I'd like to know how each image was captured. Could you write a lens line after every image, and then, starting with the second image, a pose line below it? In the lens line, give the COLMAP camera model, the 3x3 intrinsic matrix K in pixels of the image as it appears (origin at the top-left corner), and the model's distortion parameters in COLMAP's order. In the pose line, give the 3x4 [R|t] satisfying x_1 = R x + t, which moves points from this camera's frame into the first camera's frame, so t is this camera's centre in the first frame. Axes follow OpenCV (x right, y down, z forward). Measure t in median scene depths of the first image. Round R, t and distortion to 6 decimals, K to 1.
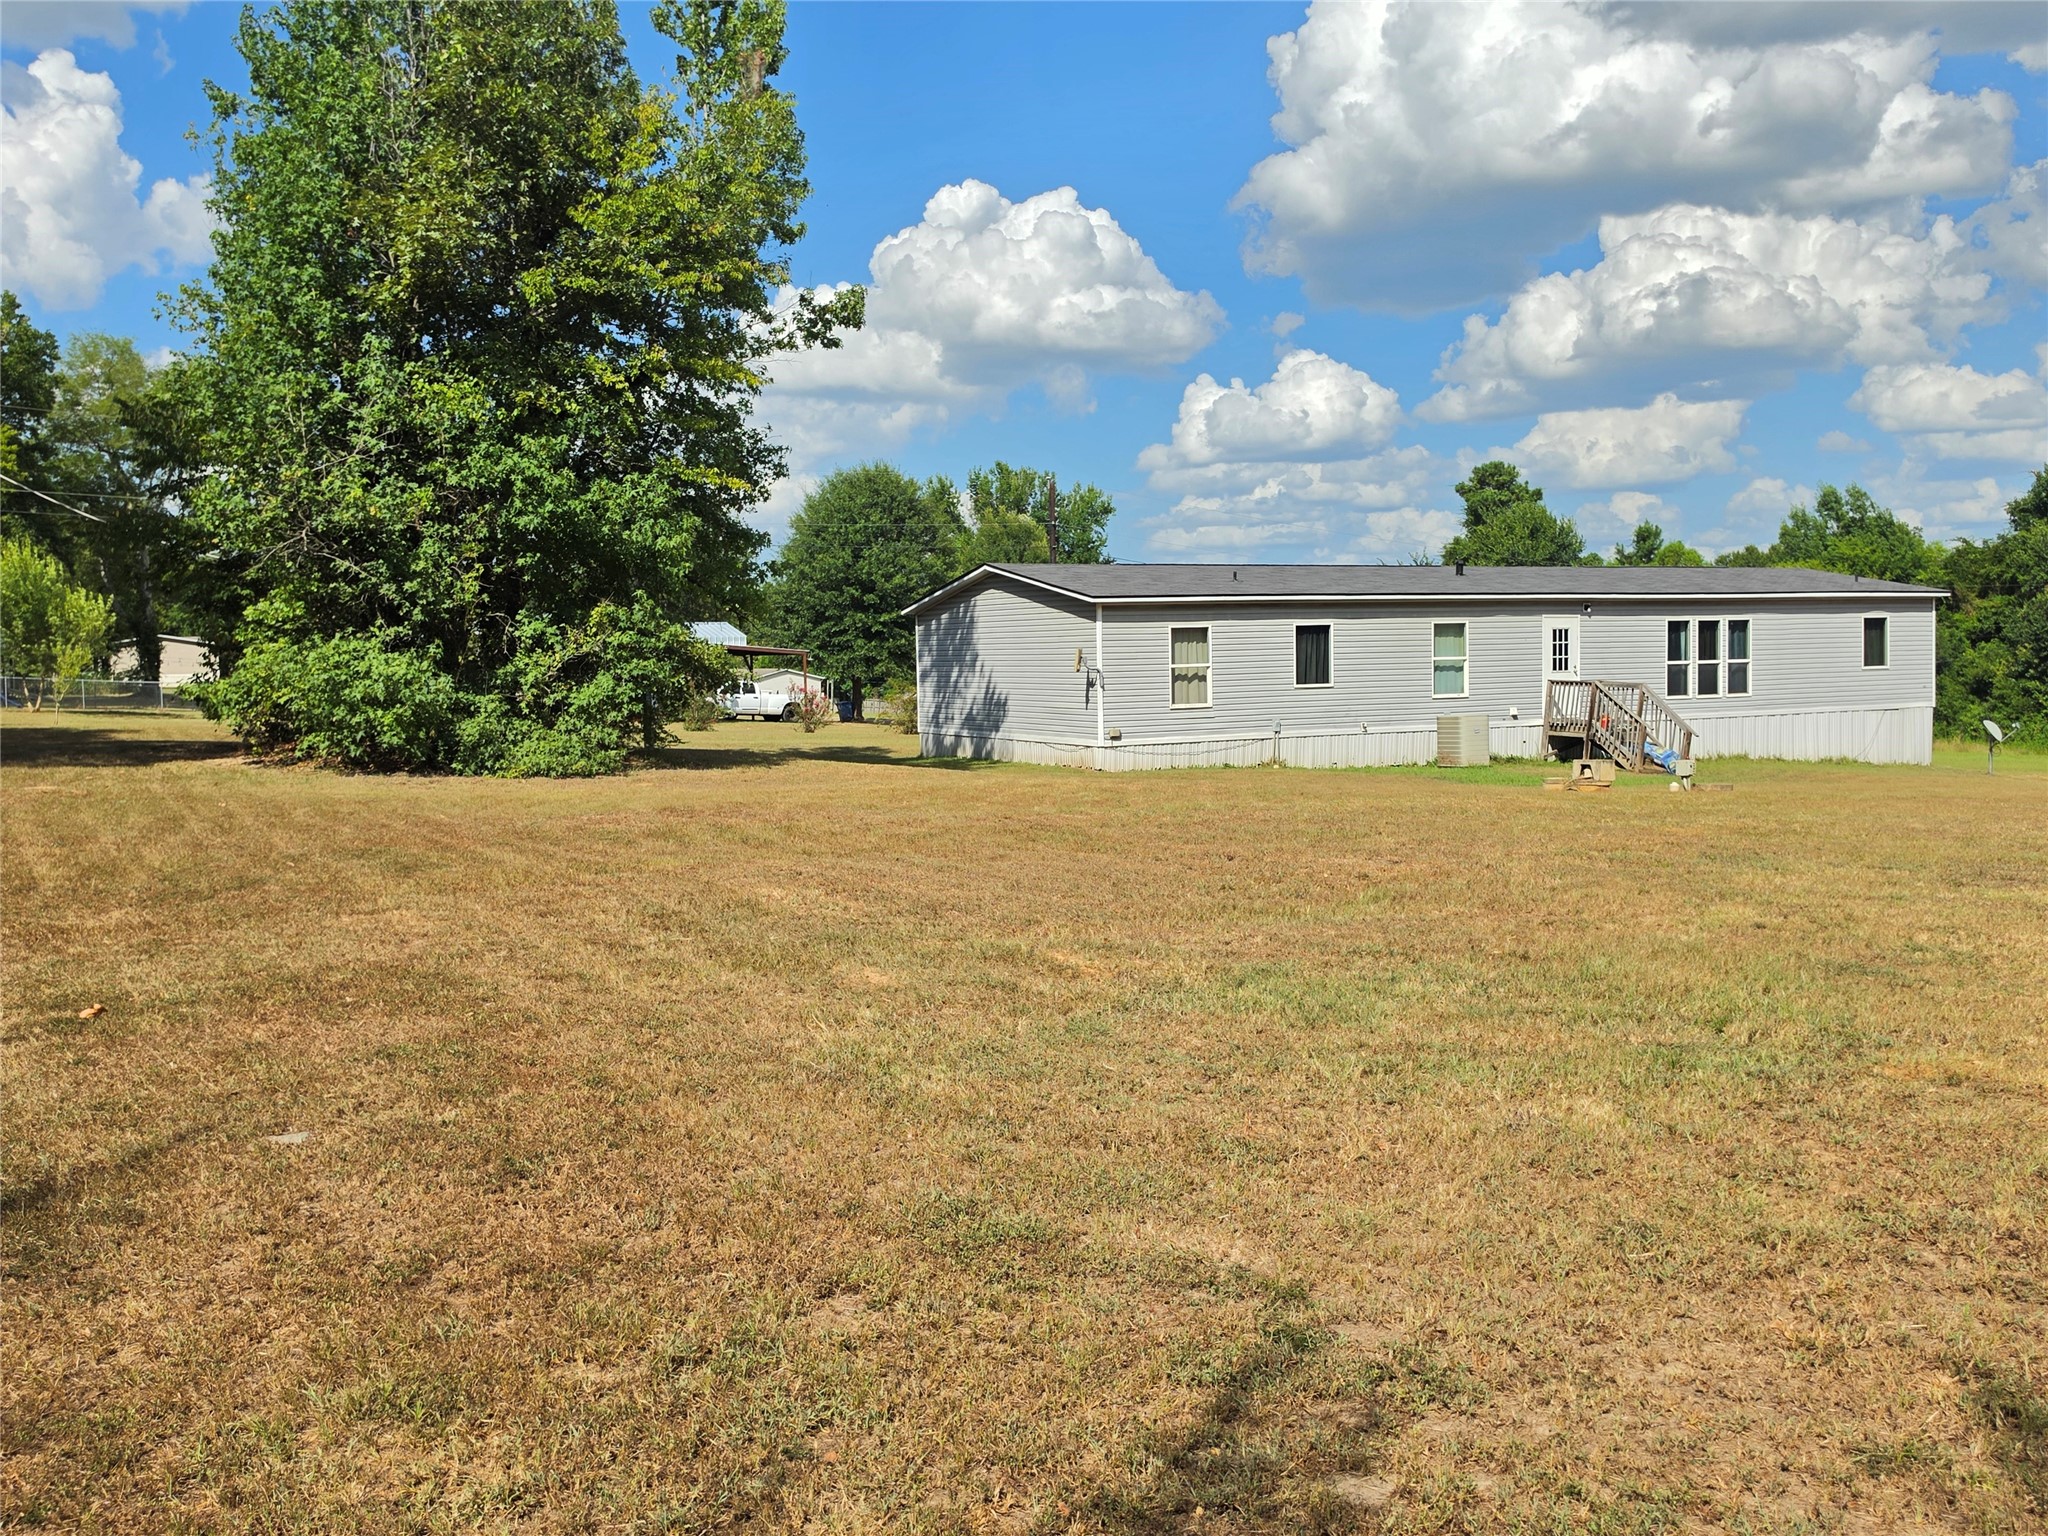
lens RADIAL K [[1709.7, 0, 1032.3], [0, 1709.7, 778.3], [0, 0, 1]] dist [0.104467, -0.136366]
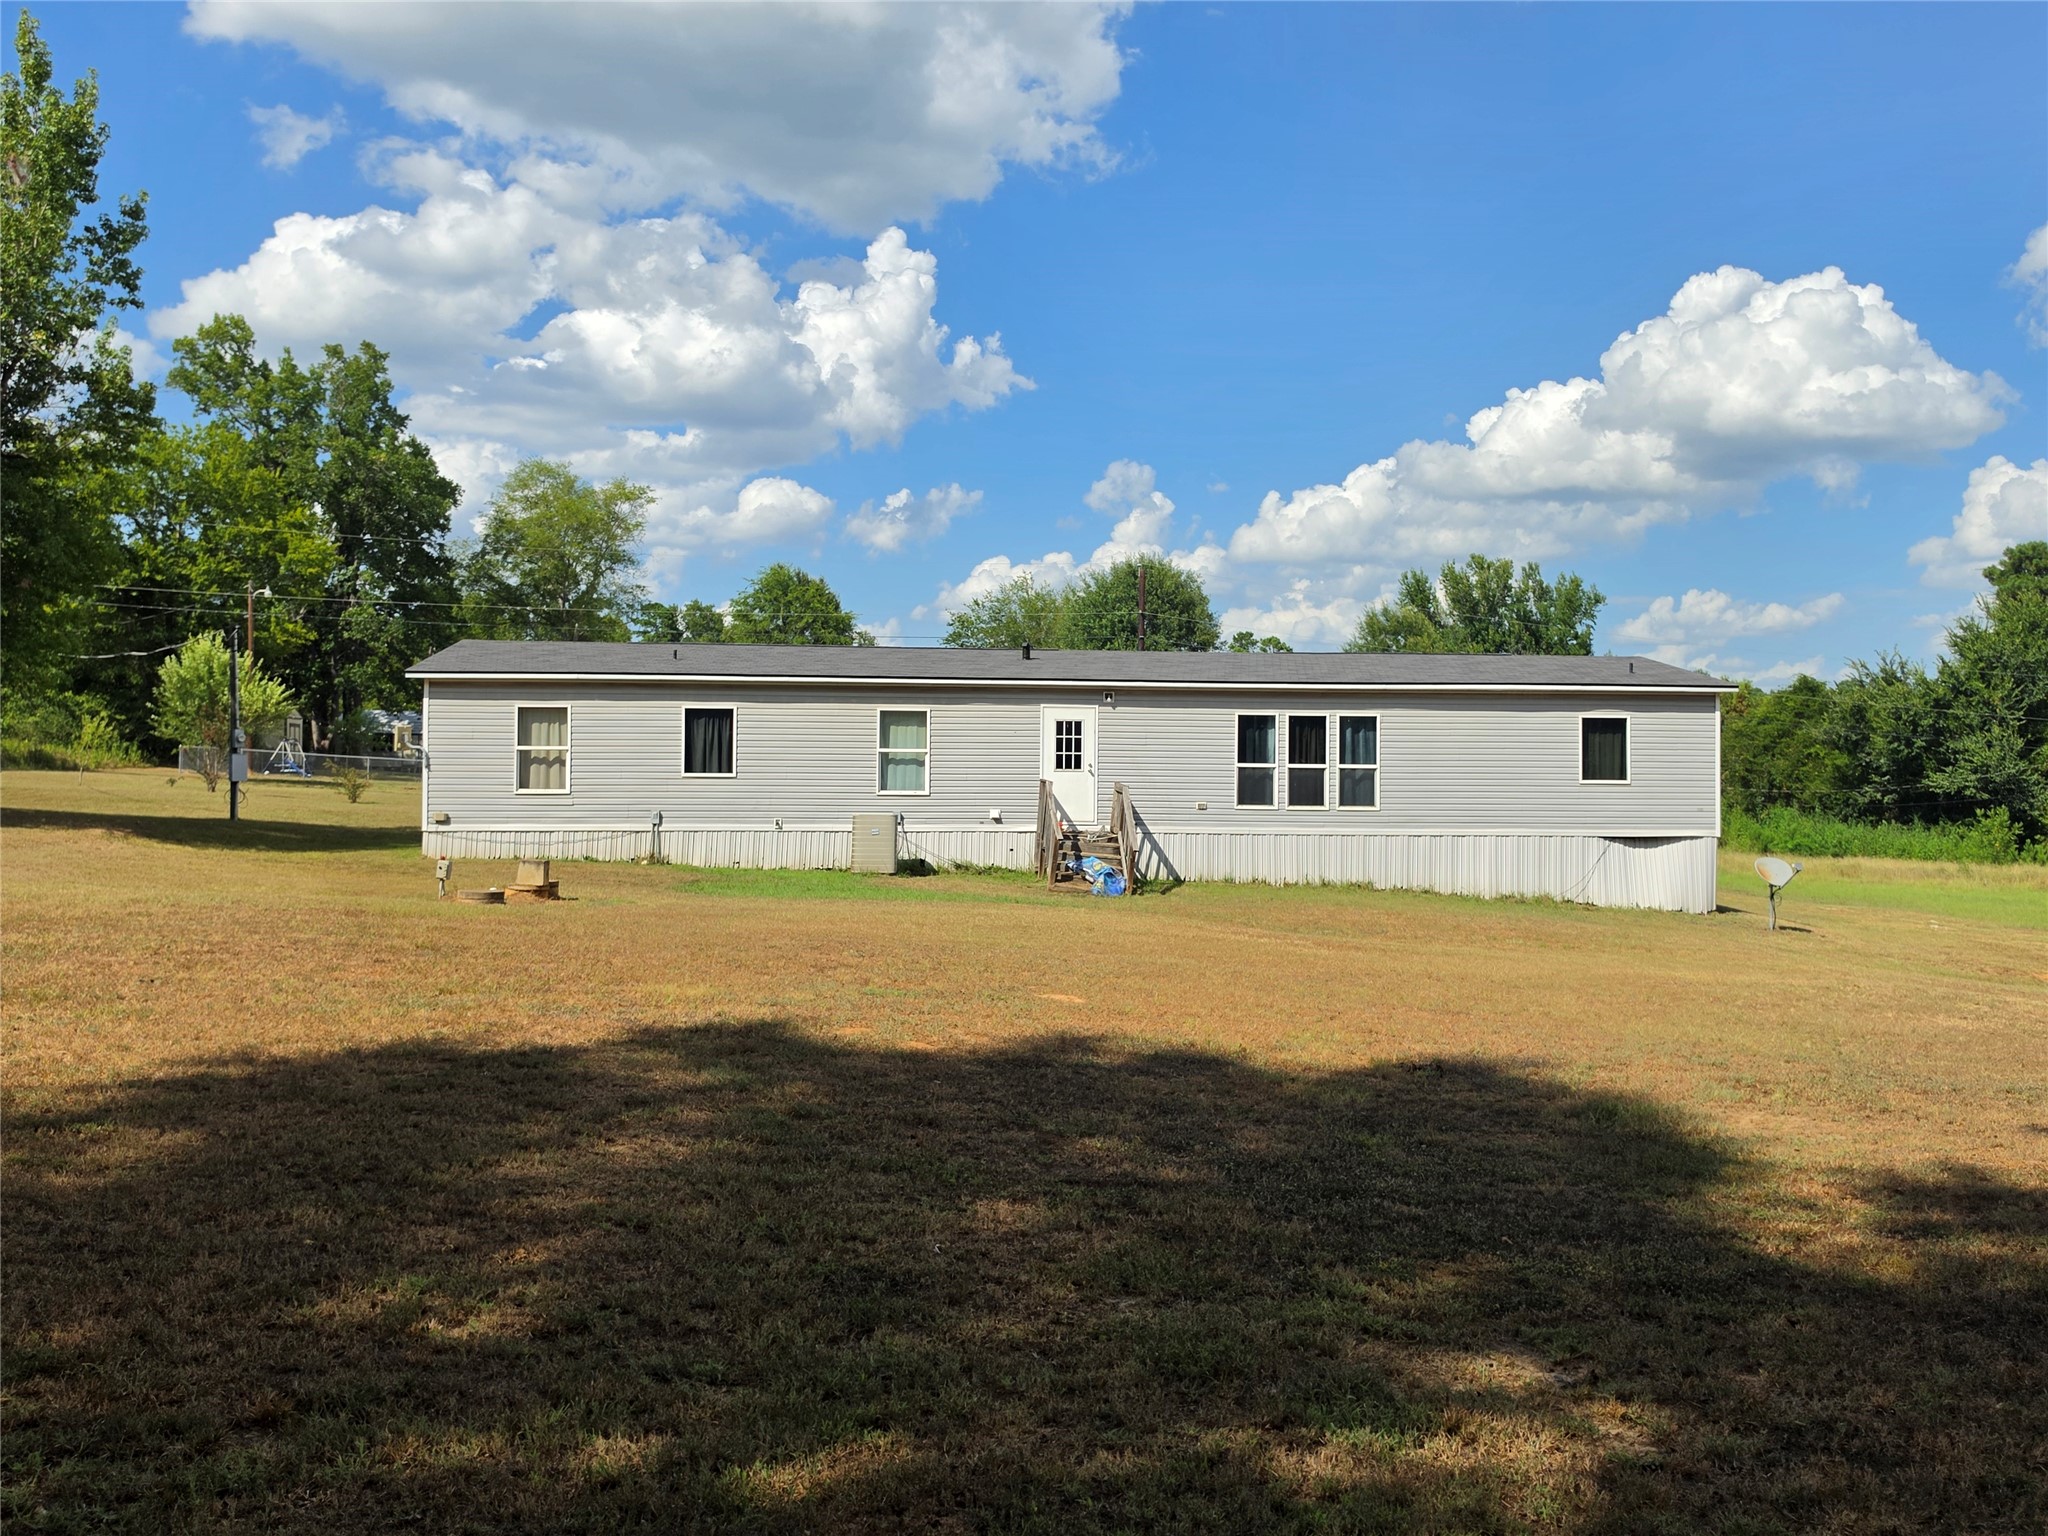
lens RADIAL K [[1709.7, 0, 1031.1], [0, 1709.7, 725.9], [0, 0, 1]] dist [0.104467, -0.136366]
pose [[0.919661, 0.017760, -0.392312, 0.616454], [-0.052941, 0.995465, -0.079040, -0.015795], [0.389129, 0.093459, 0.916430, 0.212343]]
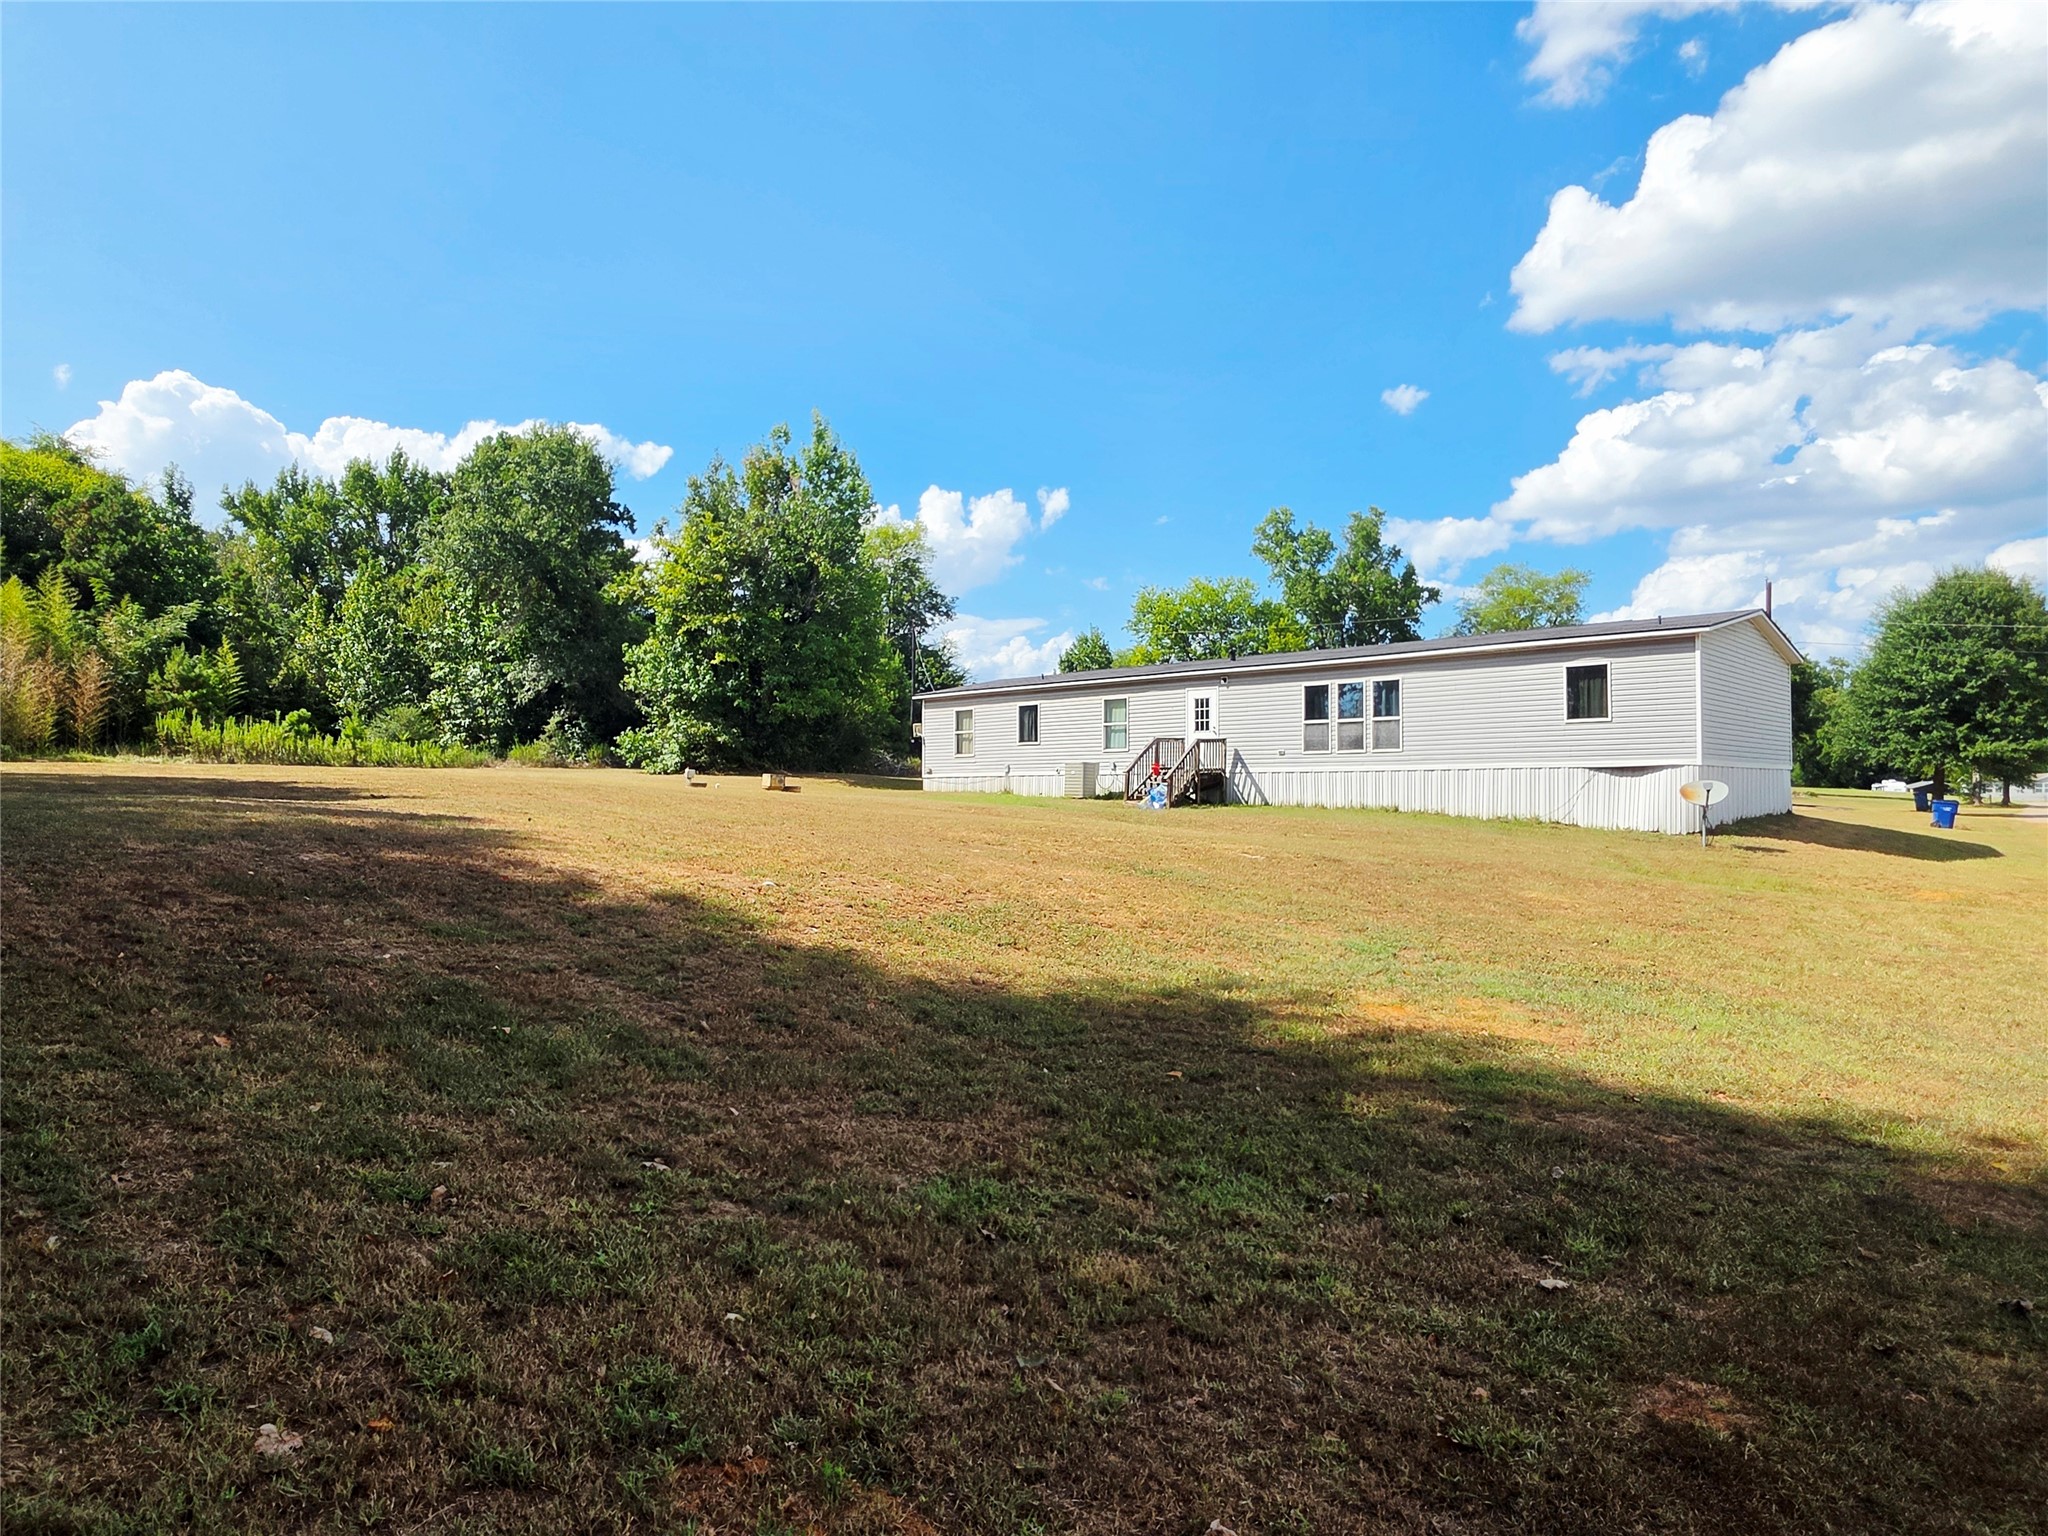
lens RADIAL K [[1180.6, 0, 1011.4], [0, 1180.6, 765.5], [0, 0, 1]] dist [0.003074, 0.000984]
pose [[0.320046, -0.003665, -0.947395, 1.084796], [-0.071632, 0.997036, -0.028056, -0.001934], [0.944690, 0.076843, 0.318835, 0.583245]]
